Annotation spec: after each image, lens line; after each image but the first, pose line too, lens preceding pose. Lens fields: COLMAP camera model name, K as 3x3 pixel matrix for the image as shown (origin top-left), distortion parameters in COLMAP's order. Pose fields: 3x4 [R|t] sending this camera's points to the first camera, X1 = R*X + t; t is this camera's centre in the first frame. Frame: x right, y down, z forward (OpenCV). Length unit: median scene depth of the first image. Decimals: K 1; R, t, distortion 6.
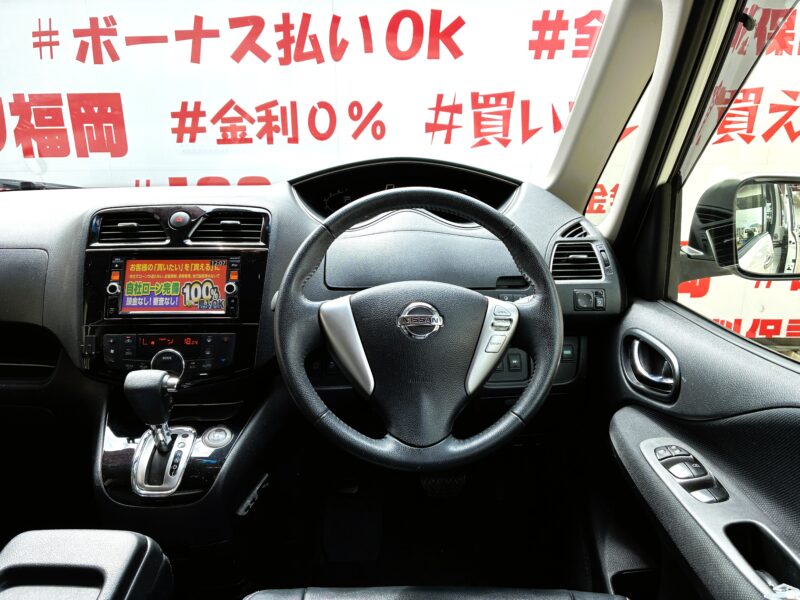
lens RADIAL K [[616.2, 0, 400.0], [0, 616.2, 300.0], [0, 0, 1]] dist [0.006841, 0.000631]
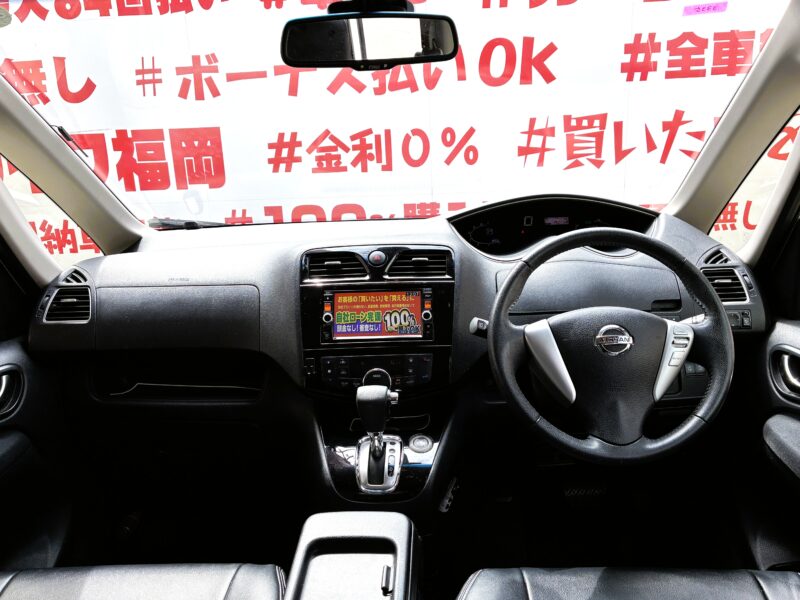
lens RADIAL K [[669.6, 0, 417.0], [0, 669.6, 299.1], [0, 0, 1]] dist [0.009485, 0.000652]
pose [[0.999047, -0.020257, -0.038658, -0.089849], [0.018890, 0.999195, -0.035397, -0.002077], [0.039344, 0.034633, 0.998625, -0.096529]]
